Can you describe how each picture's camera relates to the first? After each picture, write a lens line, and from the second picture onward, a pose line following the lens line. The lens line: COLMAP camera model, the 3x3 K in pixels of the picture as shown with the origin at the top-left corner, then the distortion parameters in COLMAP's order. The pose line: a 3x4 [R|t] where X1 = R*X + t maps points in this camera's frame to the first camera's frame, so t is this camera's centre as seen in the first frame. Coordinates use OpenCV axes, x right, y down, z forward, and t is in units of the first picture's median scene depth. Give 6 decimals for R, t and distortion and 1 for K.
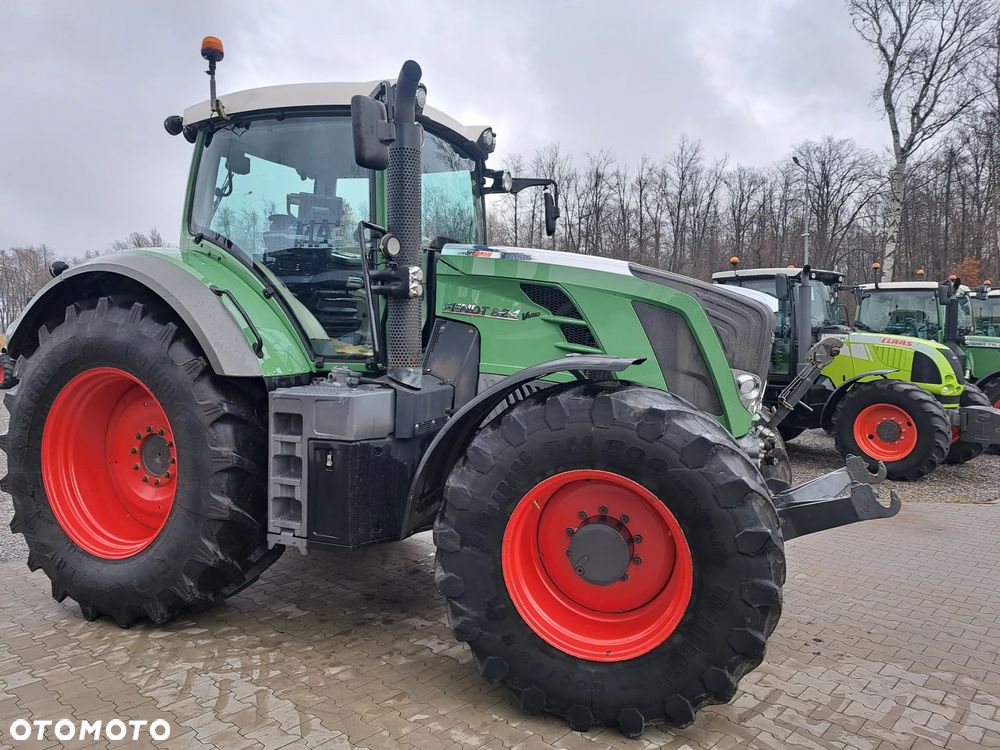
lens RADIAL K [[720.7, 0, 501.4], [0, 720.7, 371.4], [0, 0, 1]] dist [0.065096, -0.057171]
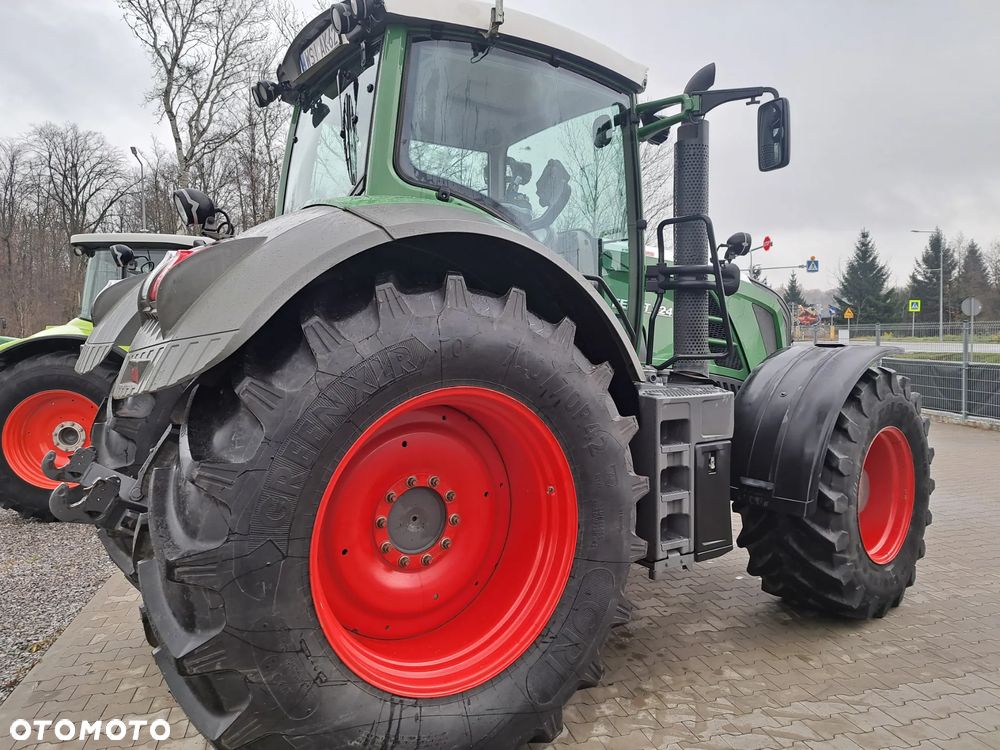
lens RADIAL K [[720.7, 0, 491.8], [0, 720.7, 377.9], [0, 0, 1]] dist [0.065096, -0.057171]
pose [[0.531667, -0.061928, 0.844686, -1.108416], [0.054963, 0.997744, 0.038554, -0.038310], [-0.845168, 0.025928, 0.533871, 0.681870]]
